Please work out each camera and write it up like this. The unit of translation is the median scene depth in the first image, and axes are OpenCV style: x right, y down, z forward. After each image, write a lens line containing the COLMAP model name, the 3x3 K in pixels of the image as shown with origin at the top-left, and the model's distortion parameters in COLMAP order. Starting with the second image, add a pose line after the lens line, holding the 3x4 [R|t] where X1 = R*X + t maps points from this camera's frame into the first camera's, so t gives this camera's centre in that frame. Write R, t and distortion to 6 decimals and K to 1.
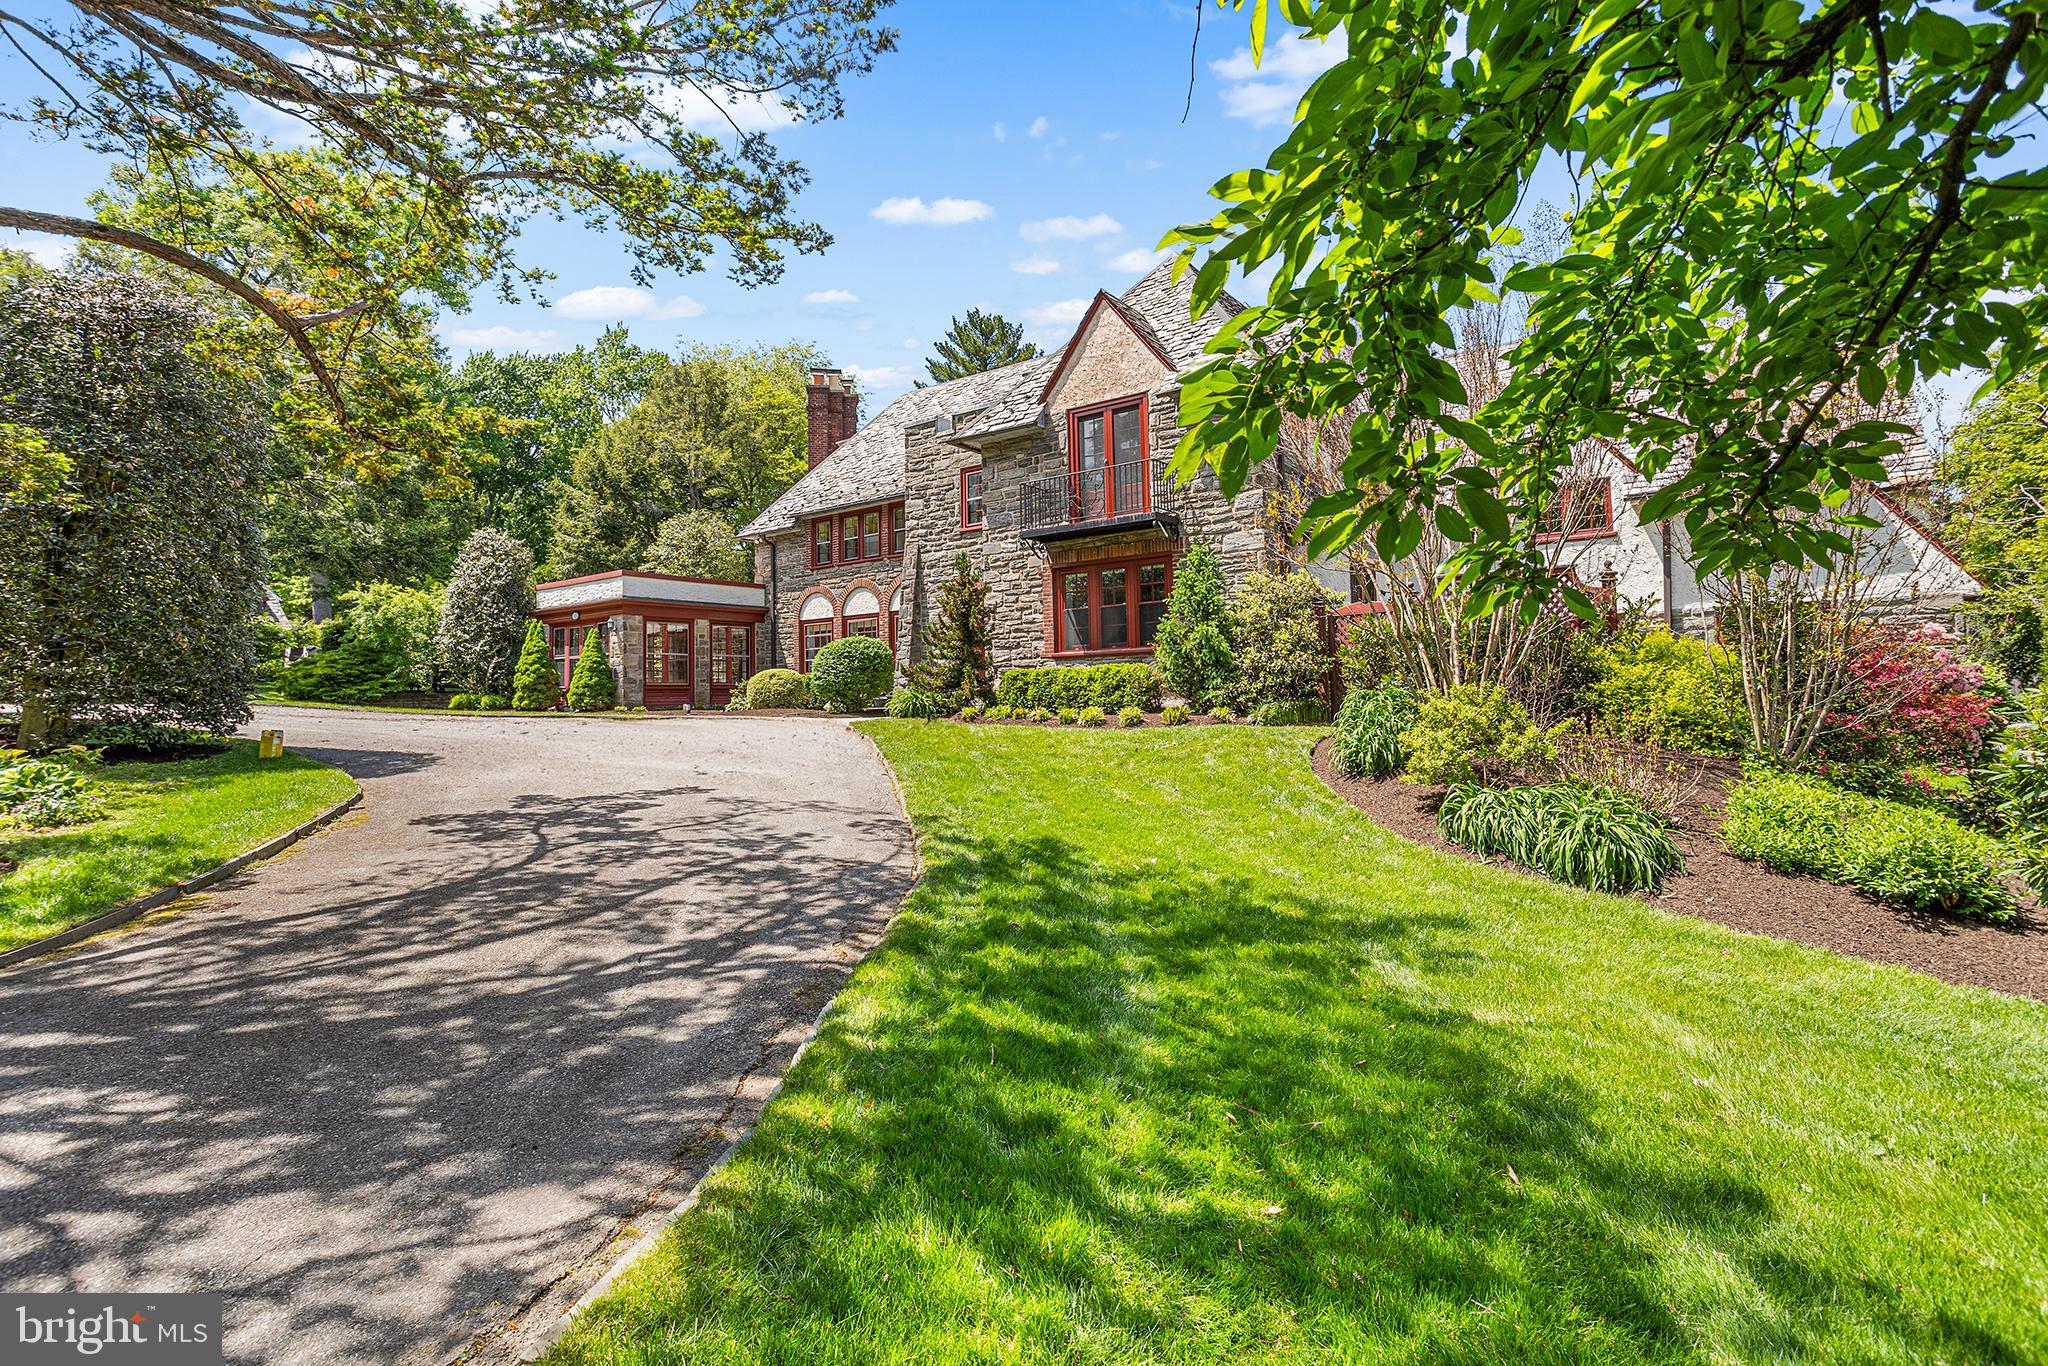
lens RADIAL K [[988.1, 0, 1015.9], [0, 988.1, 684.0], [0, 0, 1]] dist [-0.018381, -0.000153]
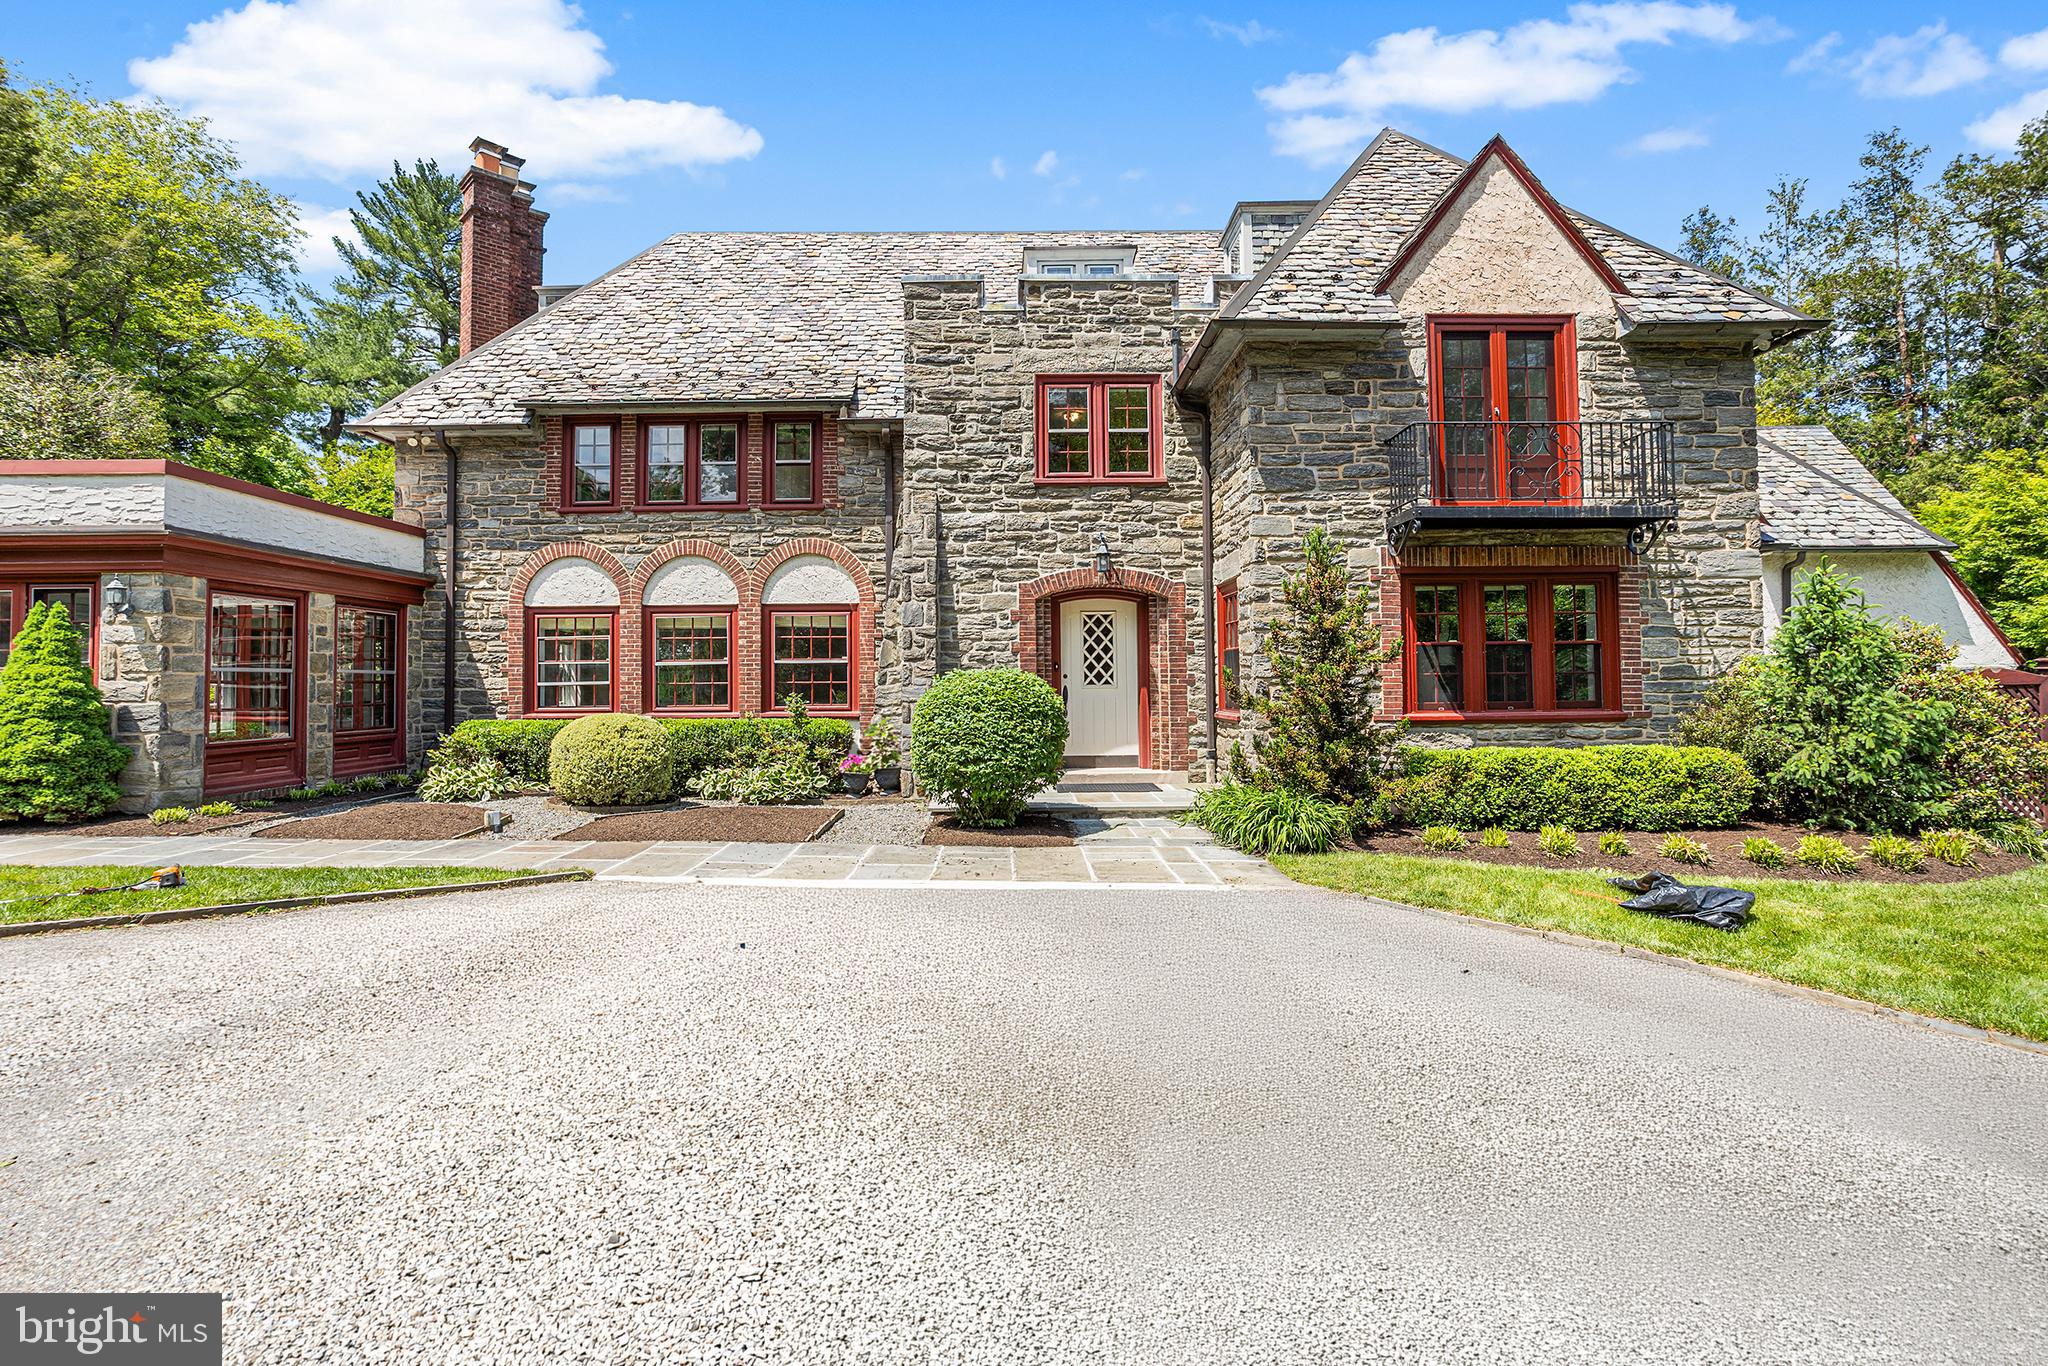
lens RADIAL K [[988.1, 0, 1021.2], [0, 988.1, 679.7], [0, 0, 1]] dist [-0.018381, -0.000153]
pose [[0.788455, 0.014724, 0.614916, -0.402631], [-0.018467, 0.999829, -0.000262, -0.037359], [-0.614815, -0.011149, 0.788593, 0.526978]]
